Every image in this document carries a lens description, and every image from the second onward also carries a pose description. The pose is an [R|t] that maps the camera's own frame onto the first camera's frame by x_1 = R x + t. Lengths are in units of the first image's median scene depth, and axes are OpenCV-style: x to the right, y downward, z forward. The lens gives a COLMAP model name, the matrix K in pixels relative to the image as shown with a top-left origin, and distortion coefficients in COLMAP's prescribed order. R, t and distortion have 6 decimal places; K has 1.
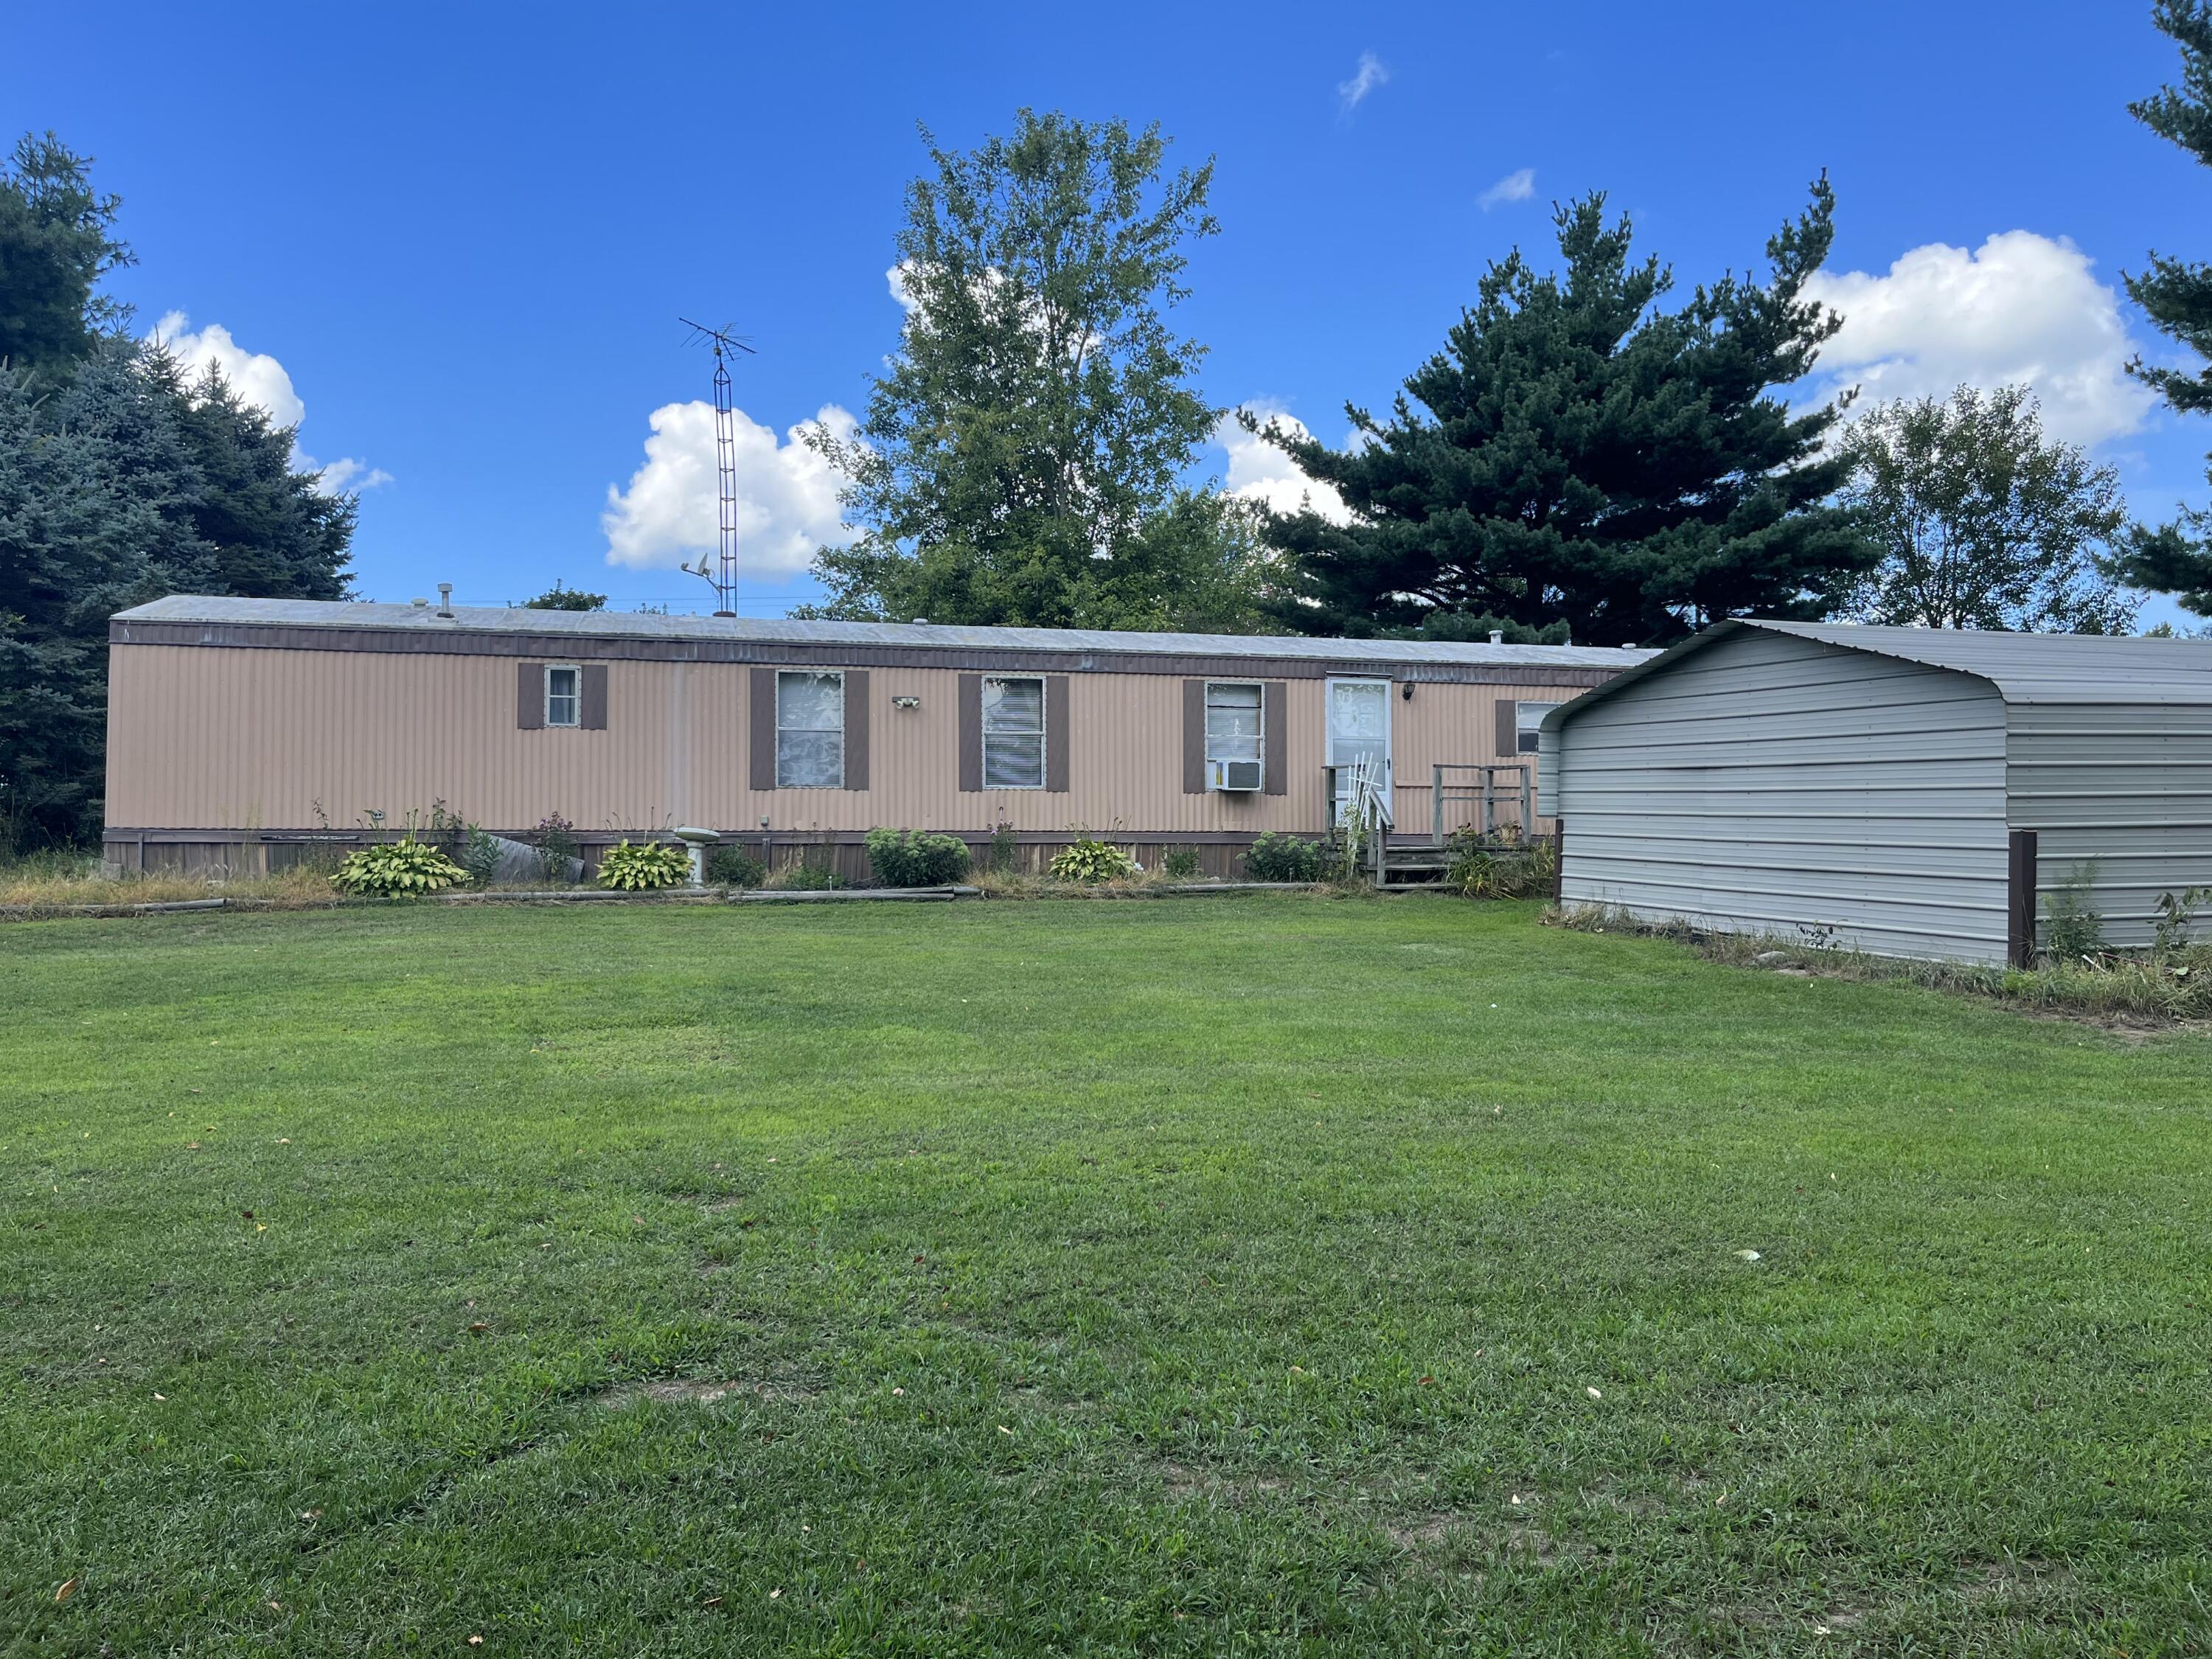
lens RADIAL K [[1677.0, 0, 1118.2], [0, 1677.0, 830.6], [0, 0, 1]] dist [0.085444, -0.127943]
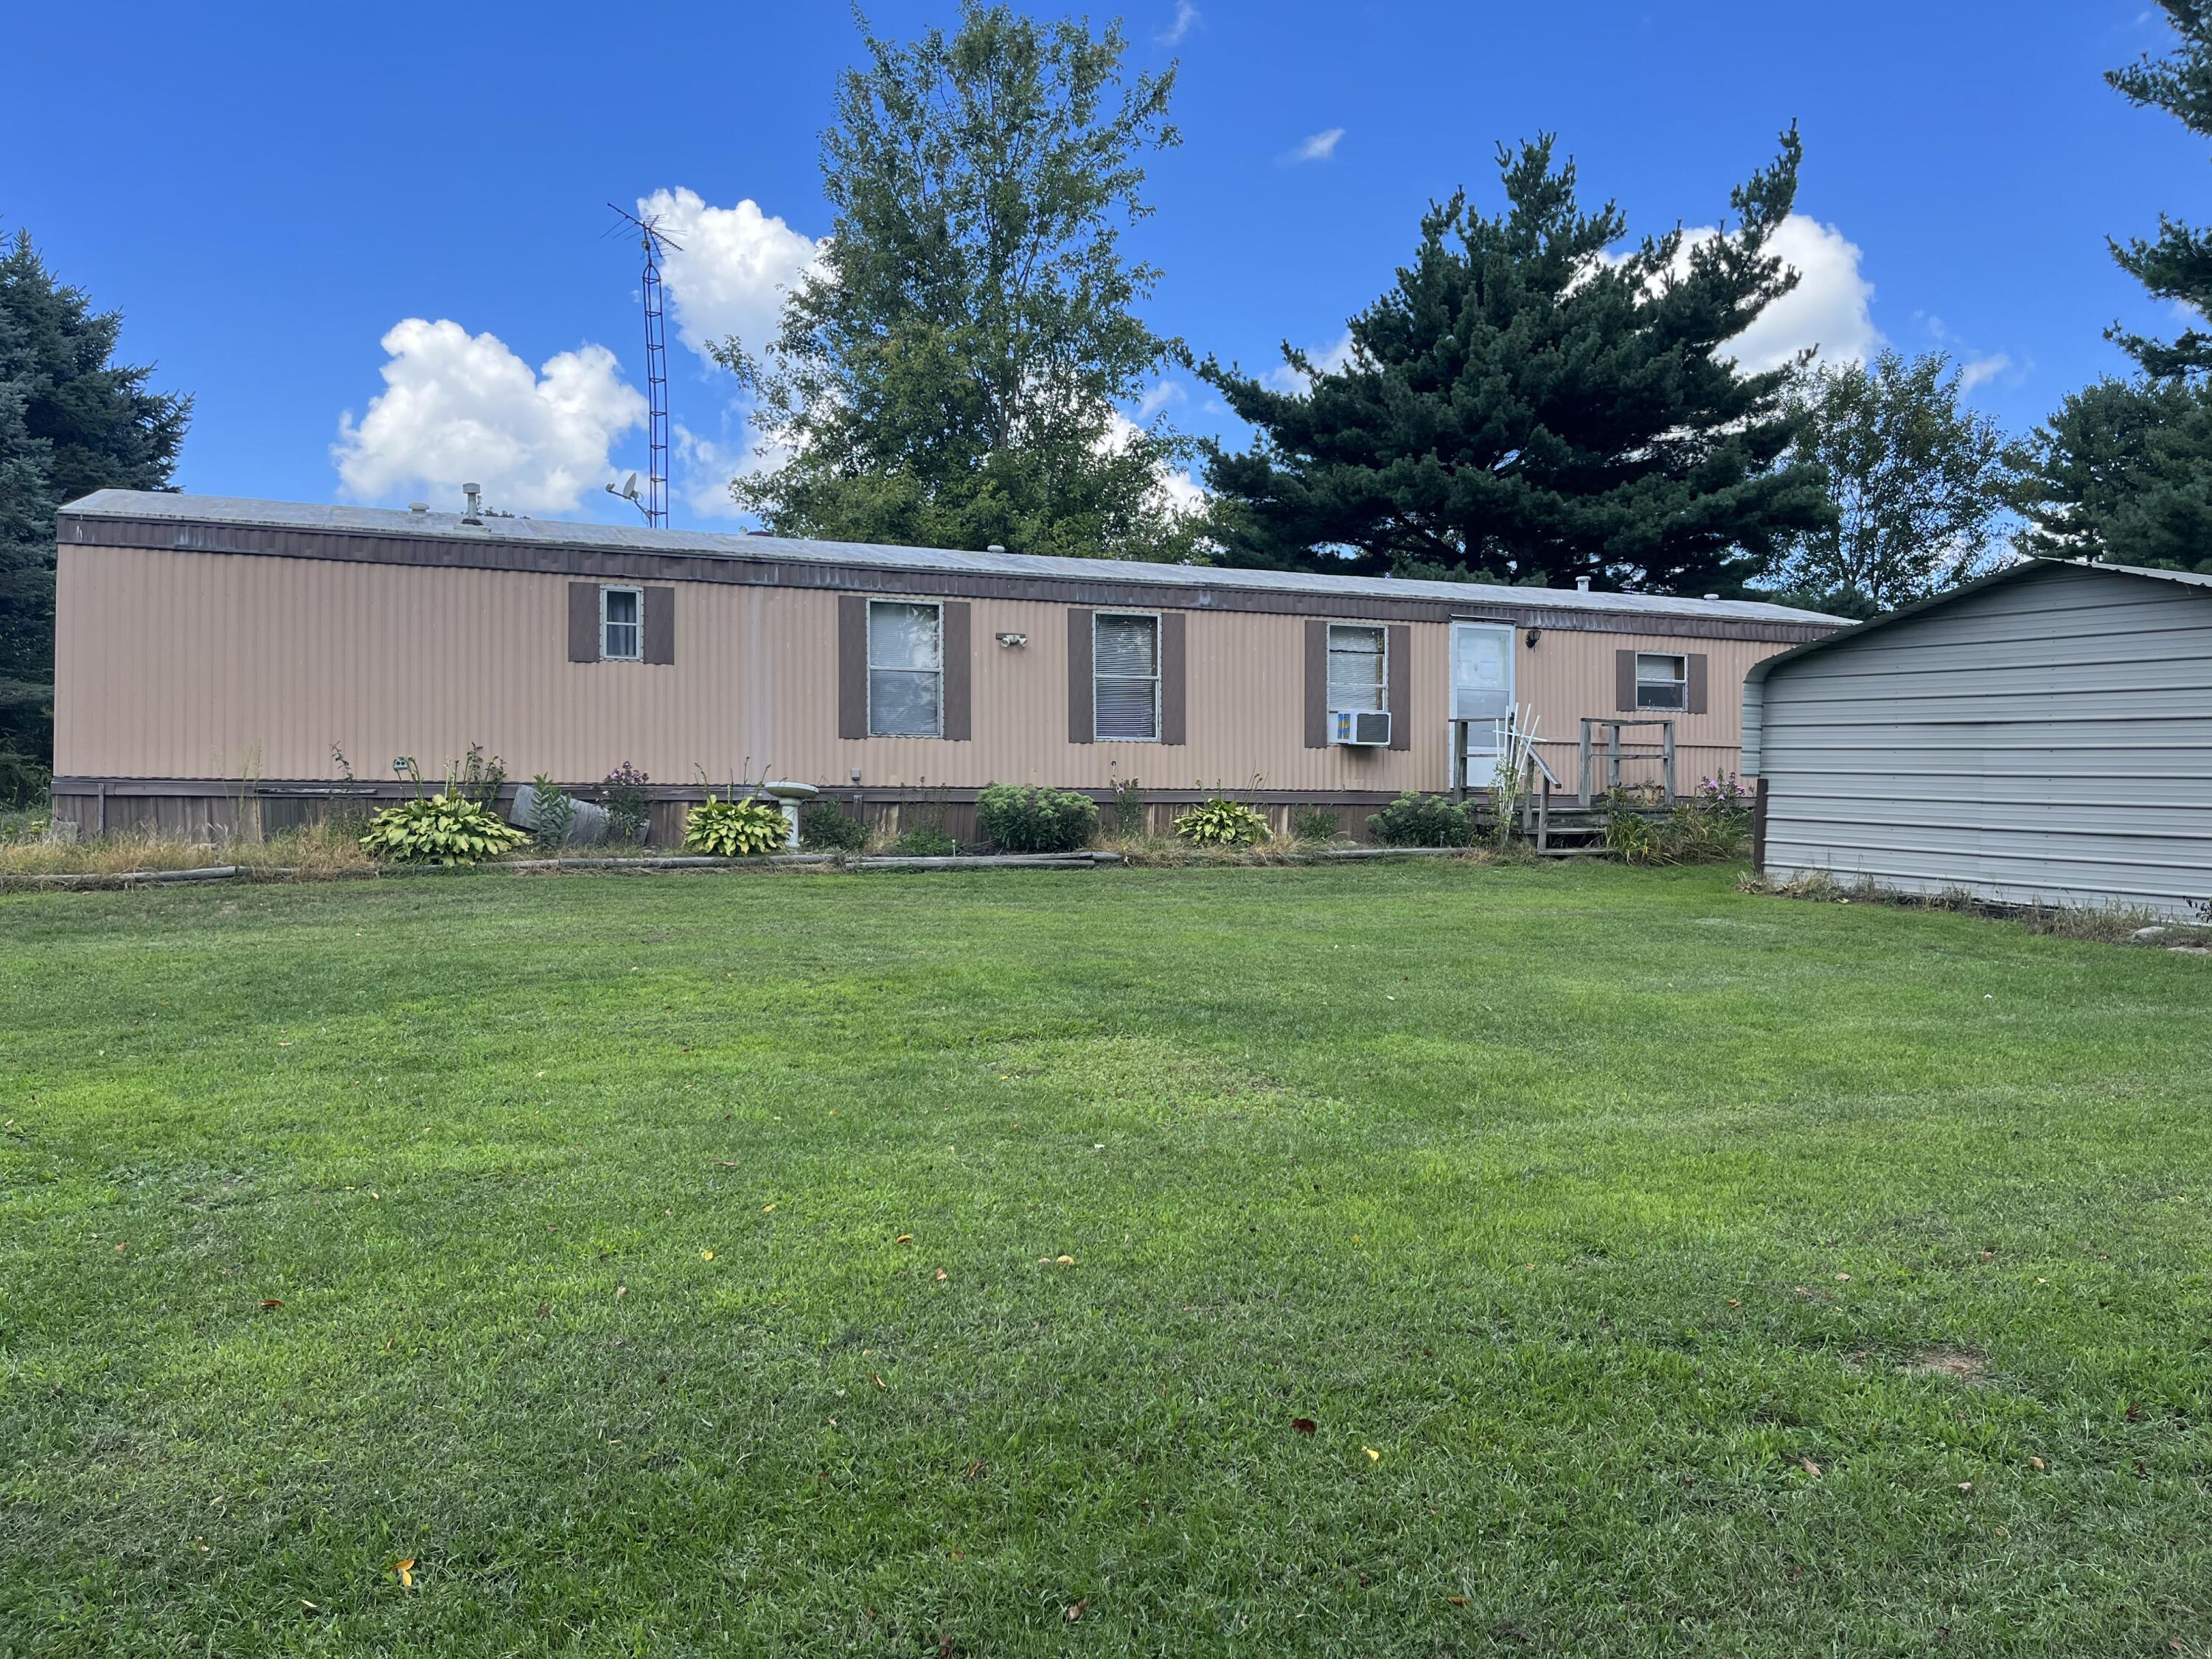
lens RADIAL K [[1683.7, 0, 1106.0], [0, 1683.7, 816.7], [0, 0, 1]] dist [0.090183, -0.134554]
pose [[0.989645, 0.003801, 0.143488, -0.188866], [-0.005925, 0.999879, 0.014385, 0.002266], [-0.143416, -0.015086, 0.989547, 0.120389]]
